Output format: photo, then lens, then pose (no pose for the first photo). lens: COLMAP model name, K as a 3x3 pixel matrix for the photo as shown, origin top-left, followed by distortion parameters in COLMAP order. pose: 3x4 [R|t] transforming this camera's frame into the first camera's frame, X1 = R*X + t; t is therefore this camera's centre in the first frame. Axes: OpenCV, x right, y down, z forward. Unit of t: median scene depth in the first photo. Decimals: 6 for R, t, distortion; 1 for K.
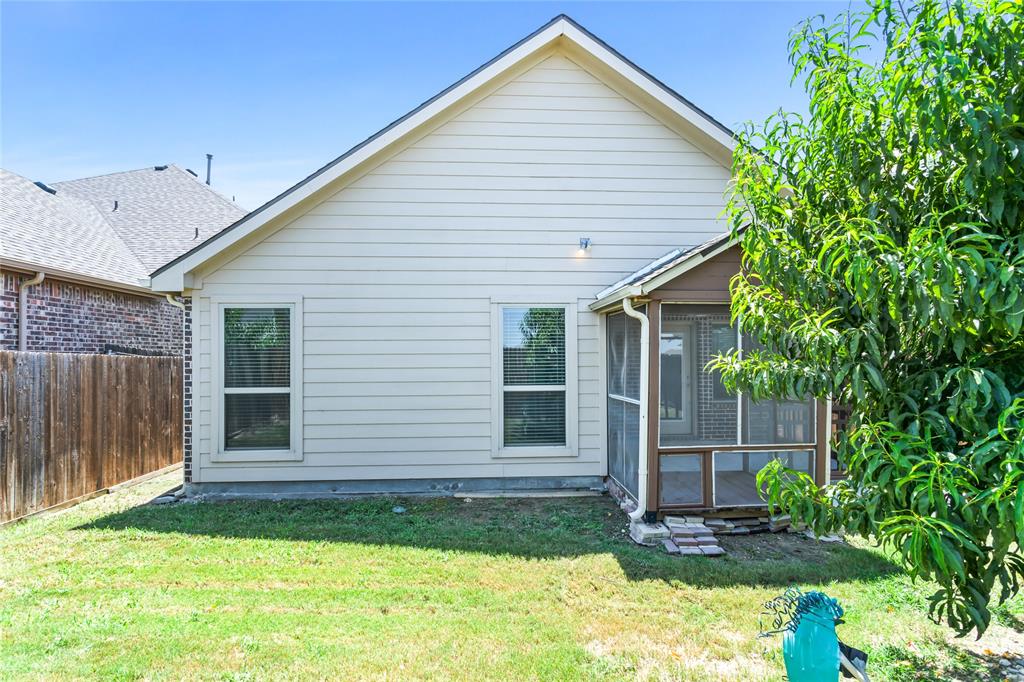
lens RADIAL K [[496.8, 0, 515.9], [0, 496.8, 352.2], [0, 0, 1]] dist [-0.025476, 0.008424]
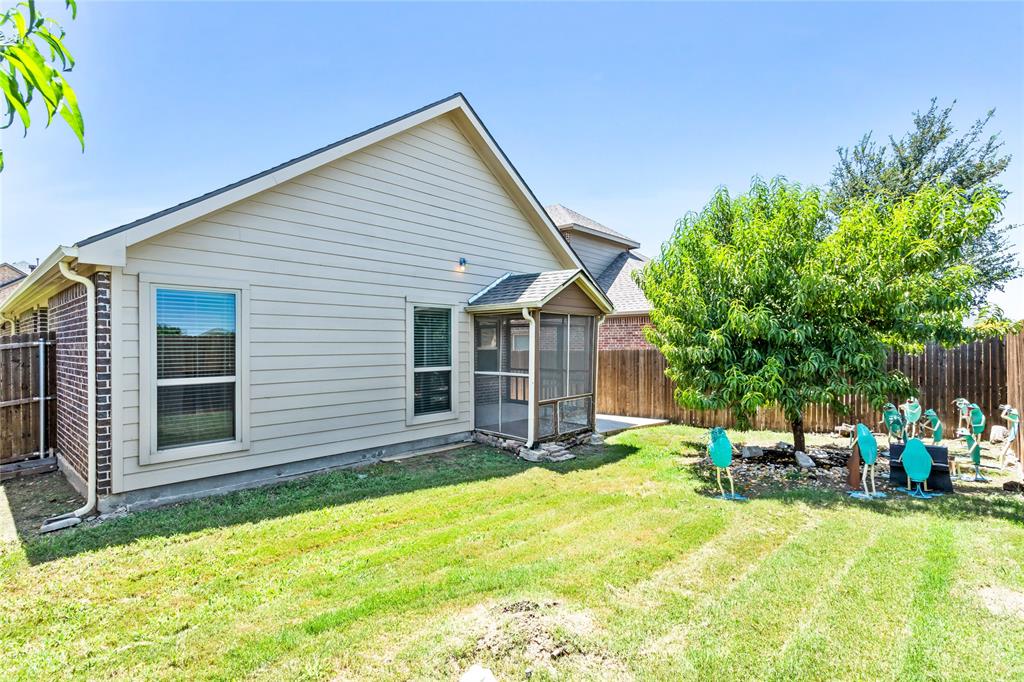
lens RADIAL K [[496.8, 0, 510.3], [0, 496.8, 341.2], [0, 0, 1]] dist [-0.025476, 0.008424]
pose [[0.711251, 0.007160, 0.702902, -0.754117], [-0.007248, 0.999970, -0.002852, 0.001732], [-0.702901, -0.003066, 0.711281, -0.069070]]
